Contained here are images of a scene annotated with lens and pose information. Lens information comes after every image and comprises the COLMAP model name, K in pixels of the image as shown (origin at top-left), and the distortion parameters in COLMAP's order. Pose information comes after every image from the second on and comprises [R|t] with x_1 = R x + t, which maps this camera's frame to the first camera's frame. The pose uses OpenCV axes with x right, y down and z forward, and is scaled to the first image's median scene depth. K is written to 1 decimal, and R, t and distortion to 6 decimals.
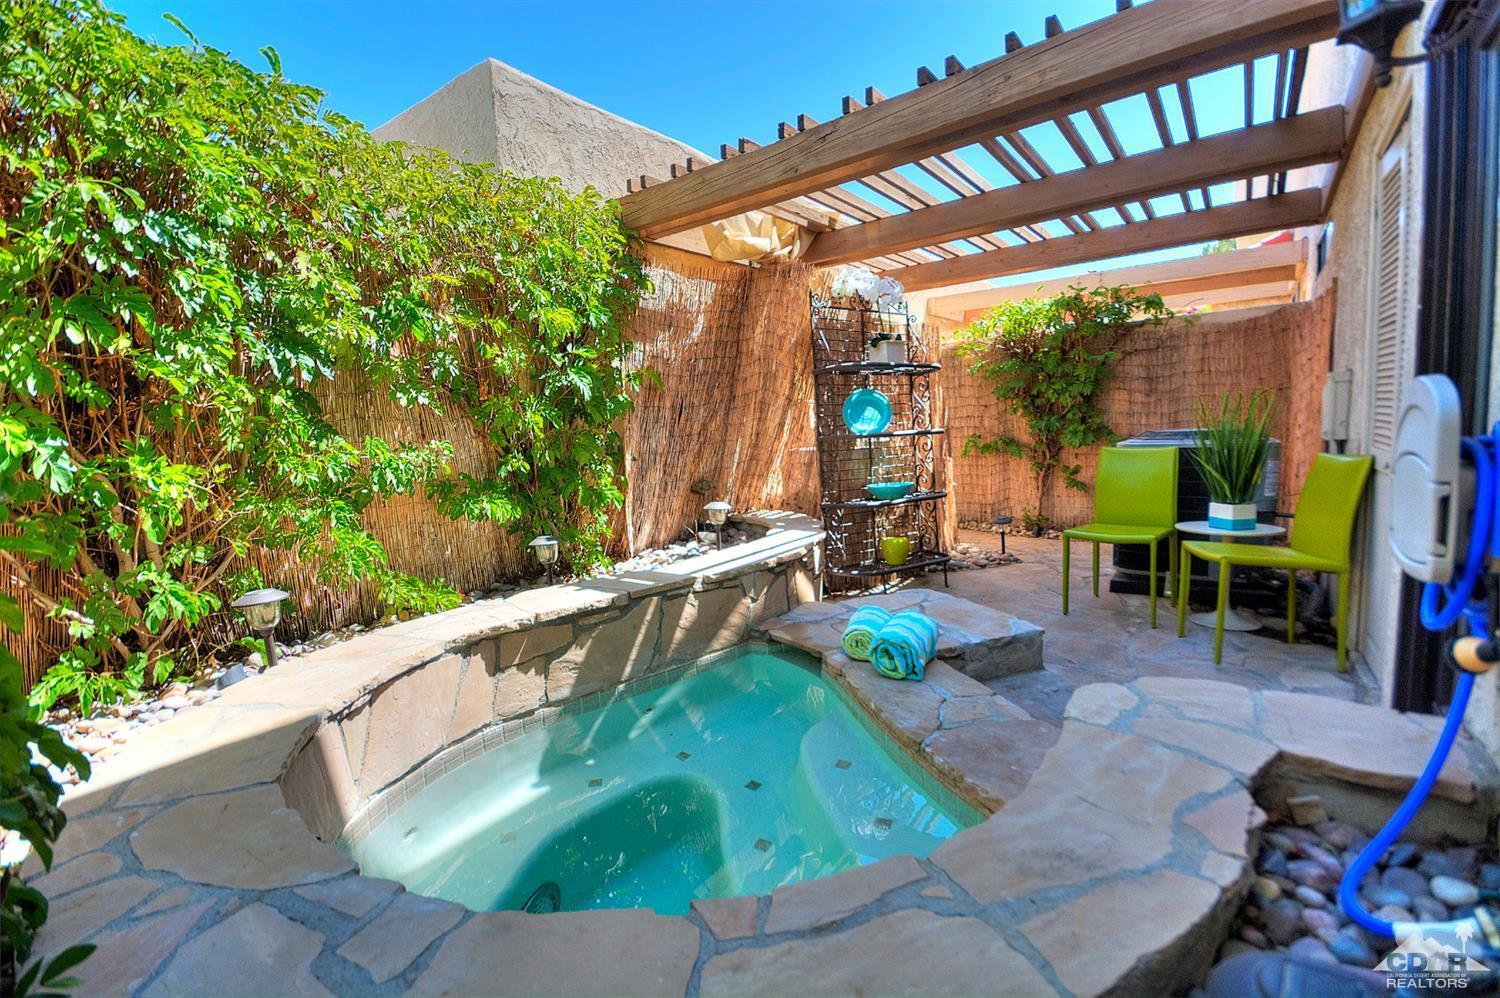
lens RADIAL K [[666.7, 0, 729.3], [0, 666.7, 469.6], [0, 0, 1]] dist [-0.001920, -0.000267]
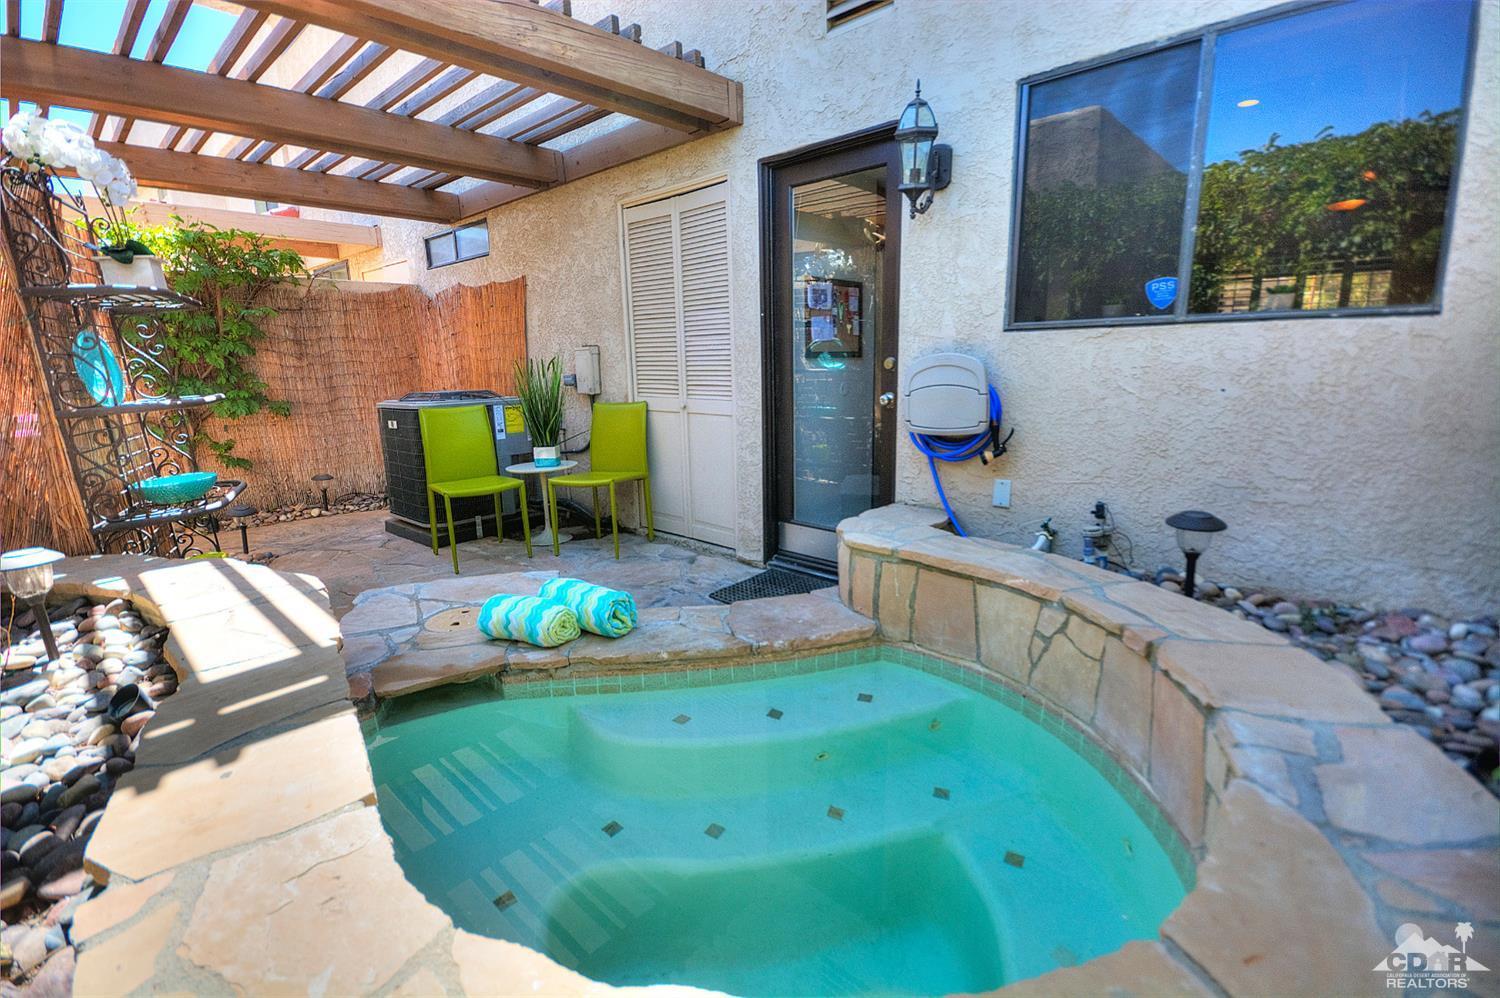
lens RADIAL K [[662.0, 0, 743.6], [0, 662.0, 497.1], [0, 0, 1]] dist [-0.000696, -0.000250]
pose [[0.089525, -0.166603, 0.981951, -0.284586], [0.083117, 0.983721, 0.159325, -0.015486], [-0.992510, 0.067353, 0.101915, 0.292755]]
